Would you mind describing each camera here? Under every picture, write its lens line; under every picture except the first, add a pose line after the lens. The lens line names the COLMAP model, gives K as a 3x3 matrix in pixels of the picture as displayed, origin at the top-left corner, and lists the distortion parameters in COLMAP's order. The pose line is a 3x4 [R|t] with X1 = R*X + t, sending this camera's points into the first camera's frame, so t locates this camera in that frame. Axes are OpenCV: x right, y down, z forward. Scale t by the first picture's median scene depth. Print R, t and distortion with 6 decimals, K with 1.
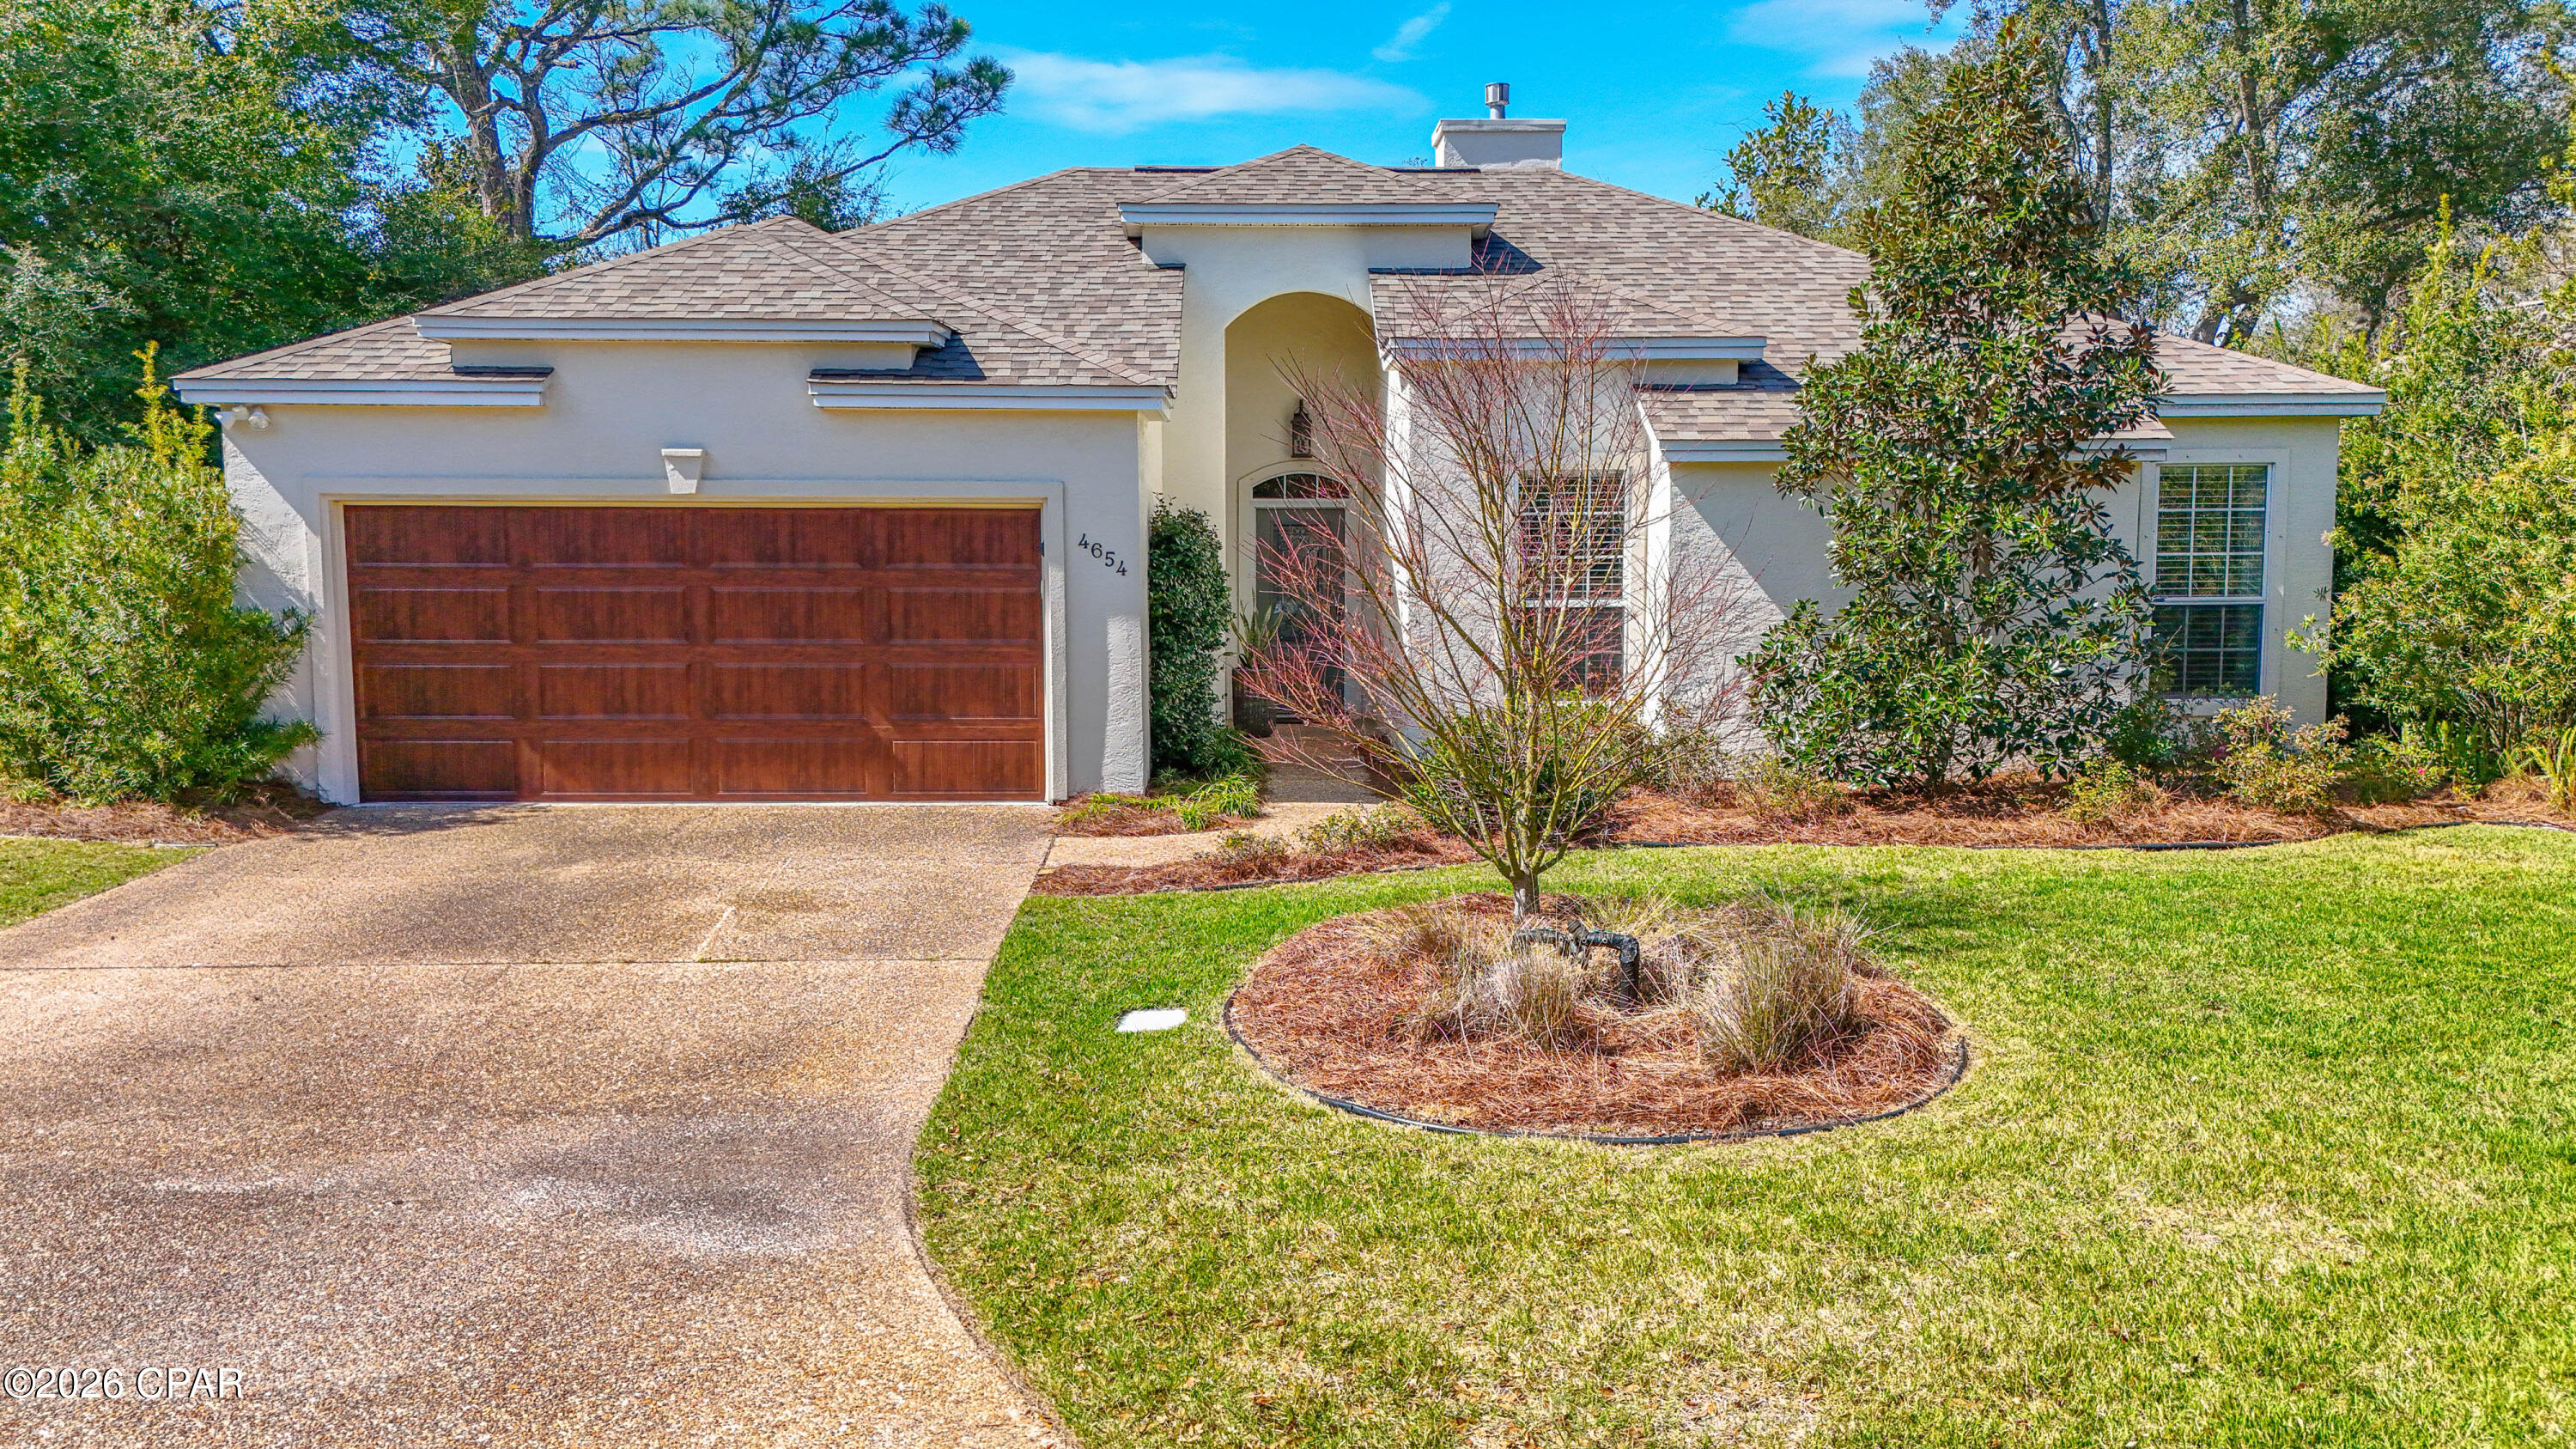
lens RADIAL K [[1876.5, 0, 1287.8], [0, 1876.5, 702.6], [0, 0, 1]] dist [0.053093, -0.024415]
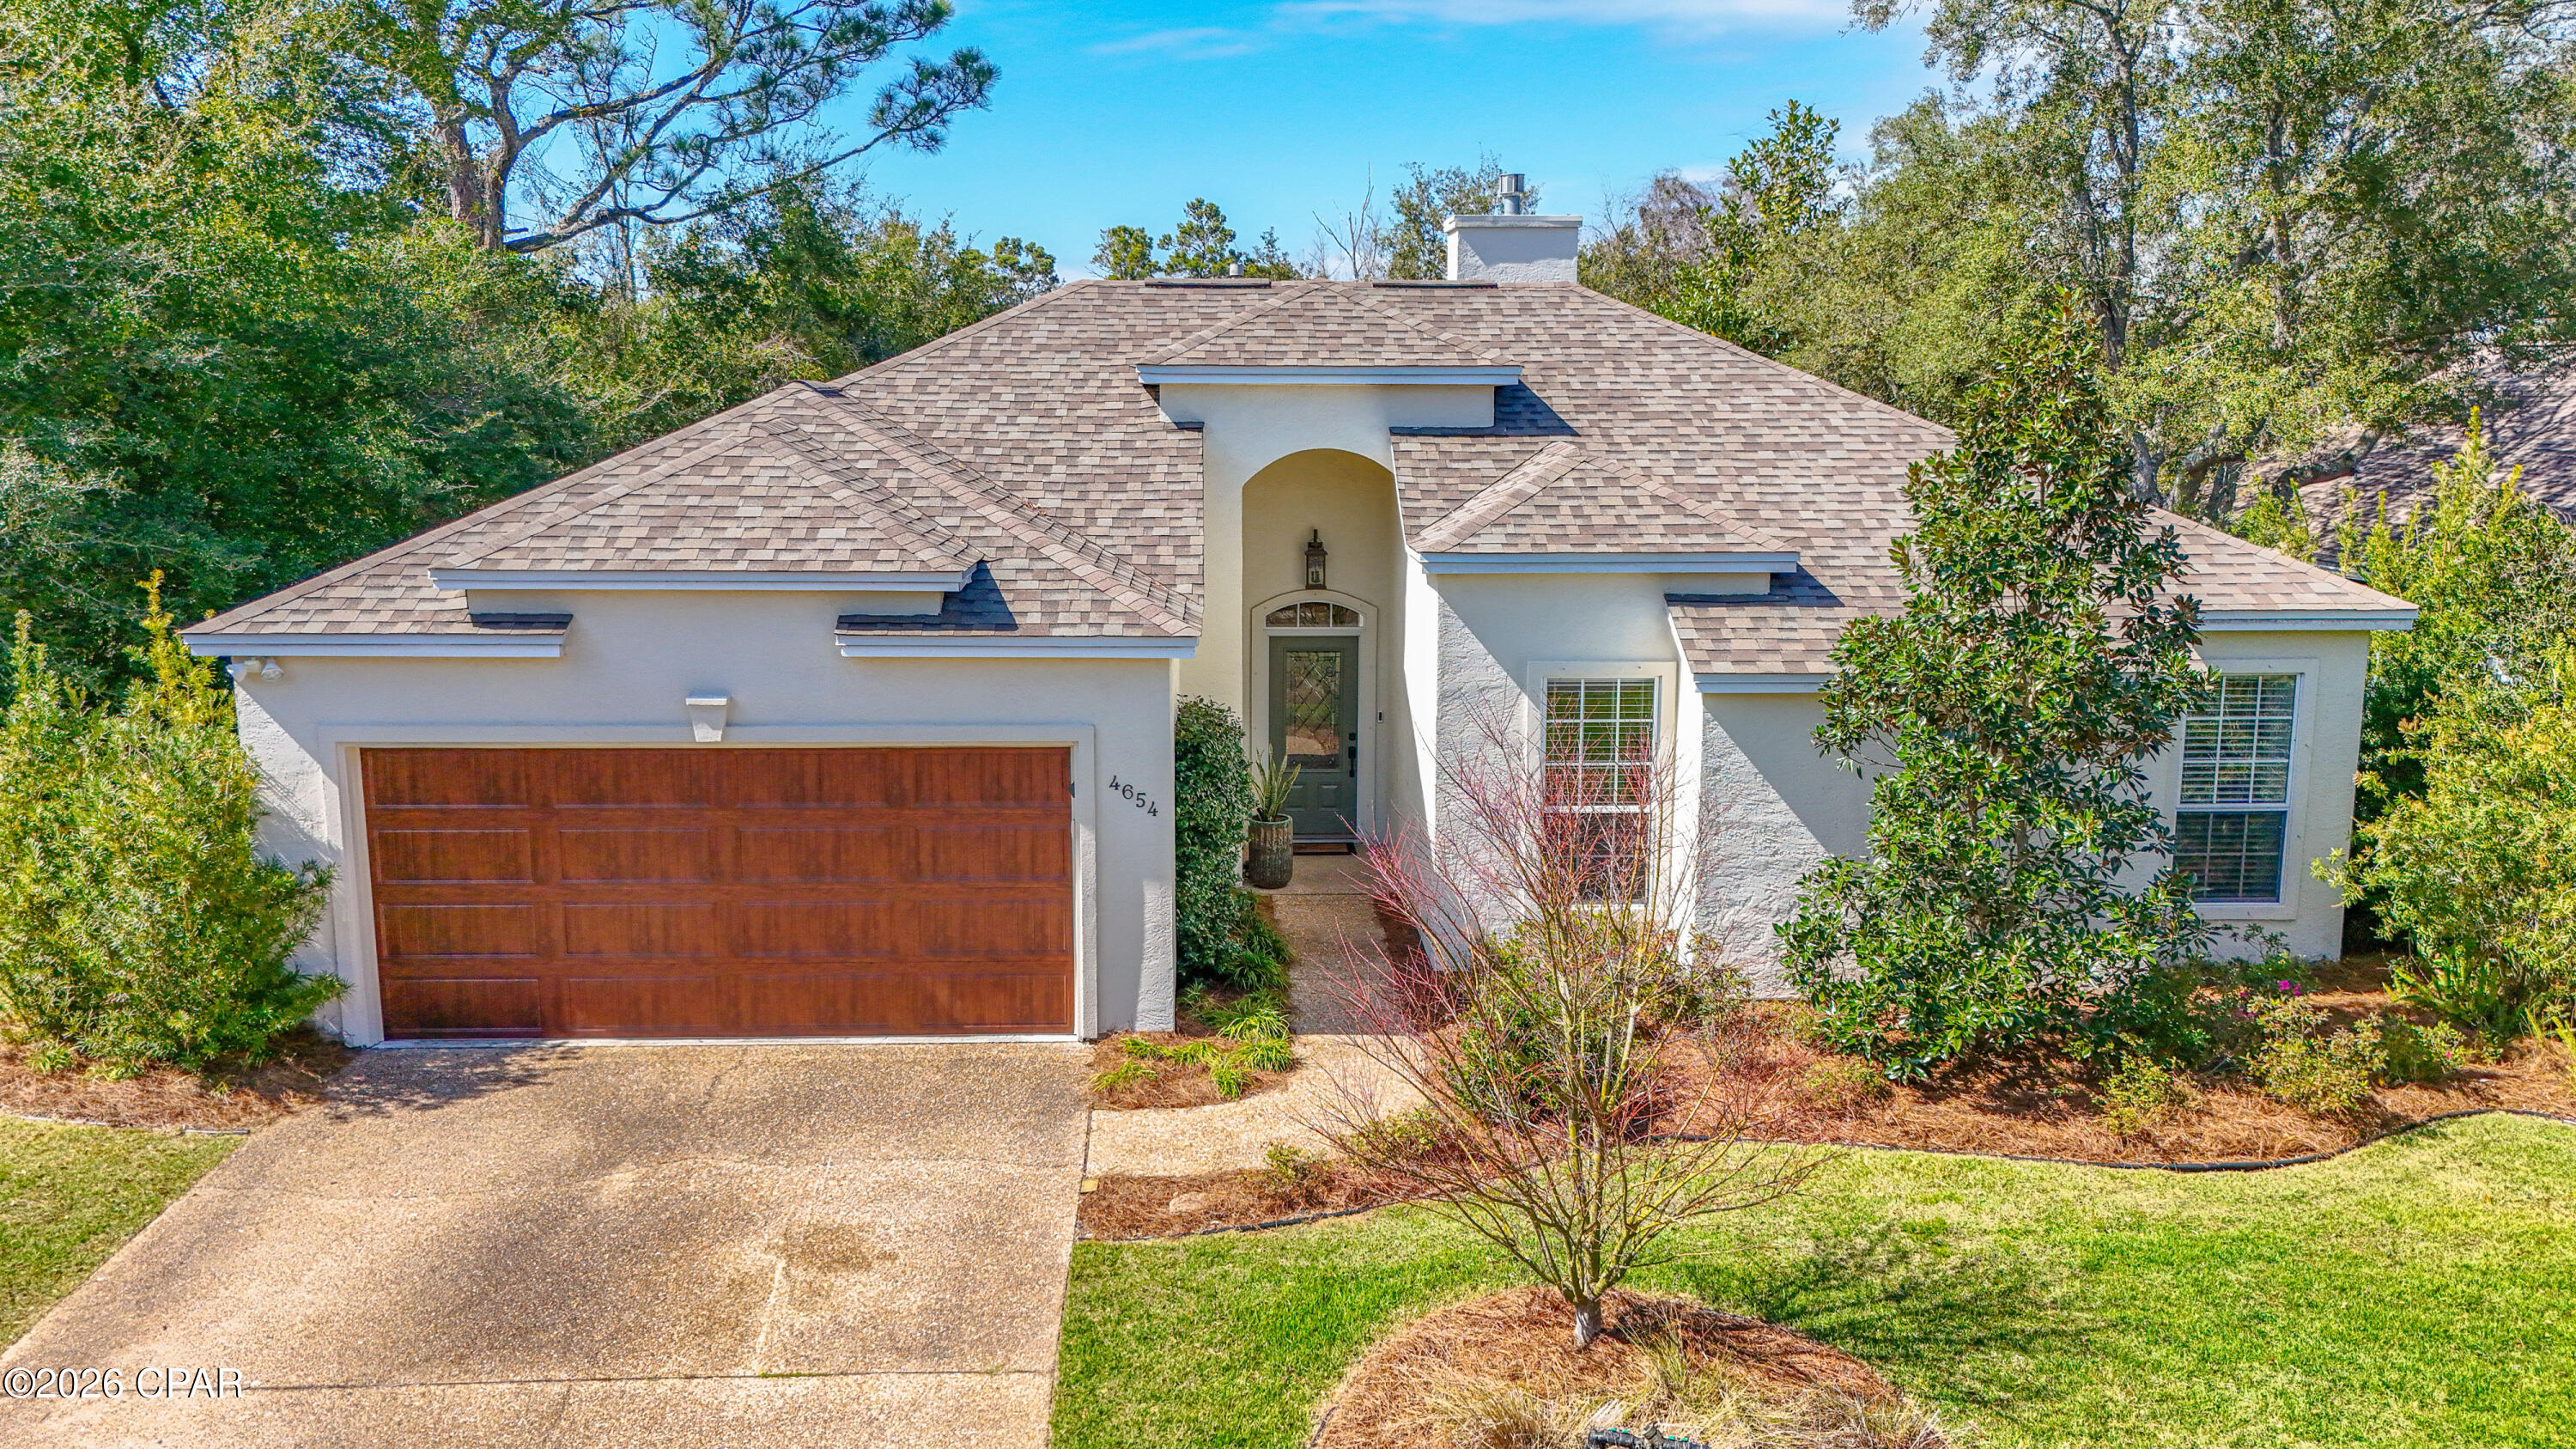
lens RADIAL K [[1876.5, 0, 1288.3], [0, 1876.5, 710.3], [0, 0, 1]] dist [0.053093, -0.024415]
pose [[0.999834, 0.002352, 0.018078, -0.034418], [-0.003655, 0.997369, 0.072396, -0.192543], [-0.017860, -0.072450, 0.997212, 0.013984]]
